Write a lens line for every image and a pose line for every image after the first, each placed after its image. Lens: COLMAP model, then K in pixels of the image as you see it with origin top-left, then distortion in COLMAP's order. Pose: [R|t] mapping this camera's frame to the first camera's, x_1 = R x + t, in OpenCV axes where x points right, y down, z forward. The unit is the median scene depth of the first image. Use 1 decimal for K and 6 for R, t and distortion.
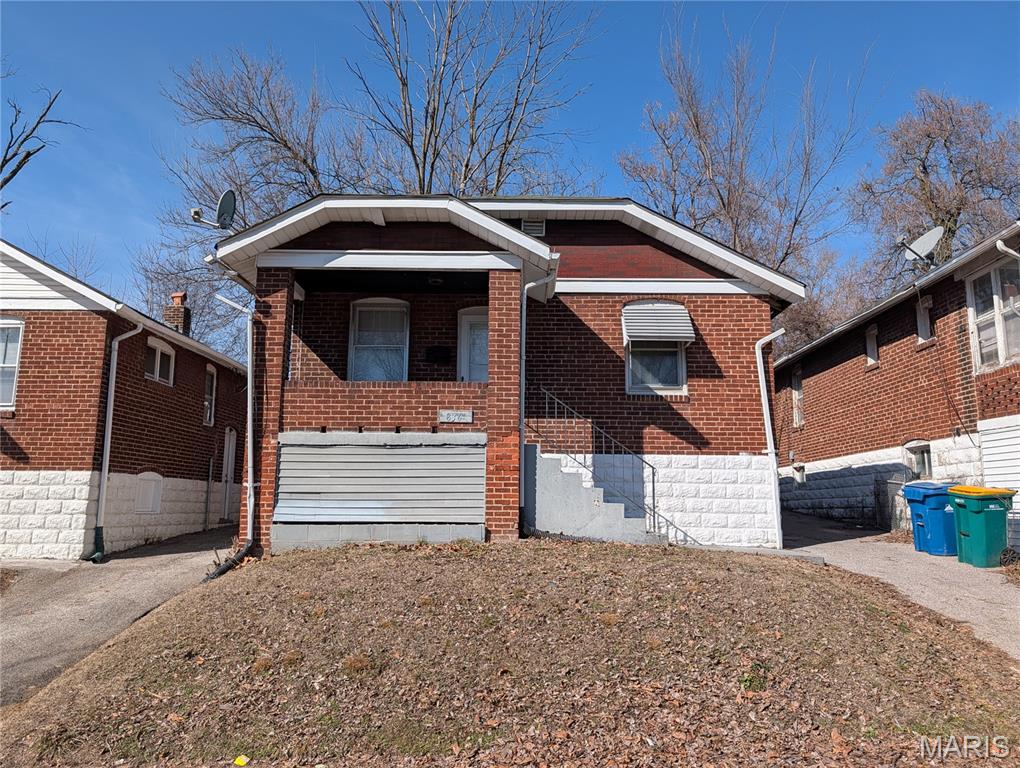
lens RADIAL K [[718.6, 0, 509.4], [0, 718.6, 384.0], [0, 0, 1]] dist [0.008130, -0.000105]
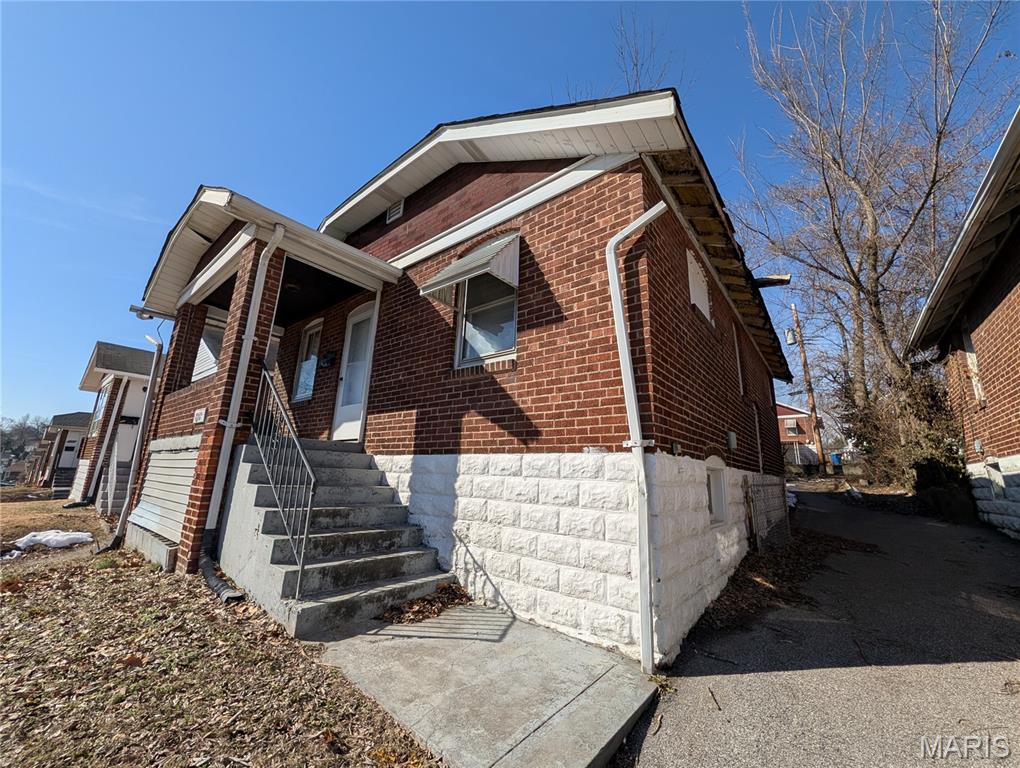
lens RADIAL K [[391.6, 0, 514.1], [0, 391.6, 385.3], [0, 0, 1]] dist [-0.001535, -0.000155]
pose [[0.792849, -0.121157, -0.597253, 0.455814], [0.077561, 0.992130, -0.098300, 0.073513], [0.604462, 0.031613, 0.796007, 0.730422]]
